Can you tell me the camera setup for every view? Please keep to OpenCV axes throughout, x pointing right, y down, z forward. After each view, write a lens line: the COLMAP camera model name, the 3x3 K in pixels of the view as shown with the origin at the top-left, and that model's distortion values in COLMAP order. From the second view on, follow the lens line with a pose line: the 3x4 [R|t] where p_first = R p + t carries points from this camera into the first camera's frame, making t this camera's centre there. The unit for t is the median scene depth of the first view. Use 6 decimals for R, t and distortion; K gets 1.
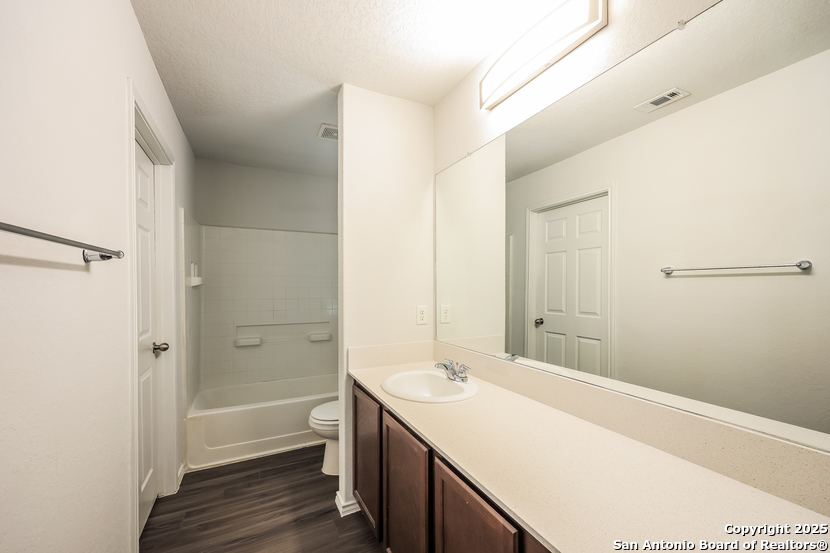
lens RADIAL K [[331.9, 0, 415.3], [0, 331.9, 278.2], [0, 0, 1]] dist [0.002003, 0.000044]
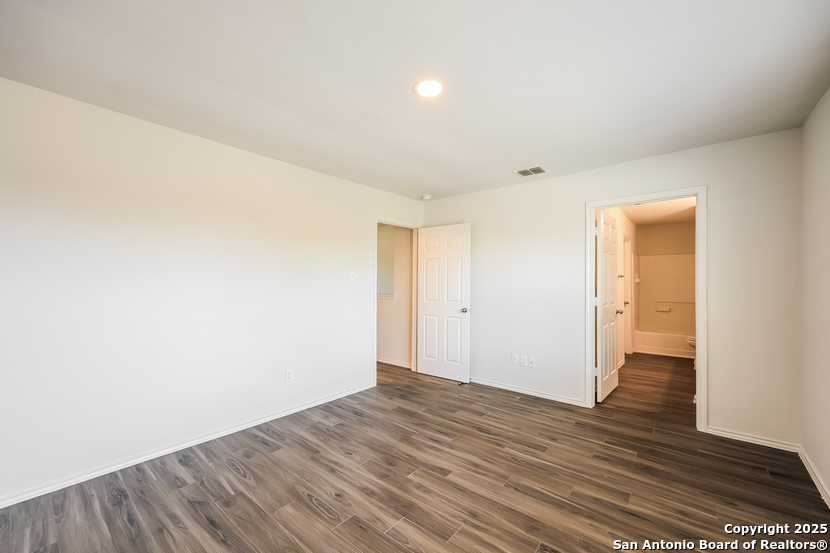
lens RADIAL K [[331.9, 0, 415.3], [0, 331.9, 278.2], [0, 0, 1]] dist [0.002003, 0.000044]
pose [[0.387164, -0.000712, -0.922011, 0.987794], [0.001864, 0.999998, 0.000011, -0.011813], [0.922009, -0.001723, 0.387165, -1.495483]]
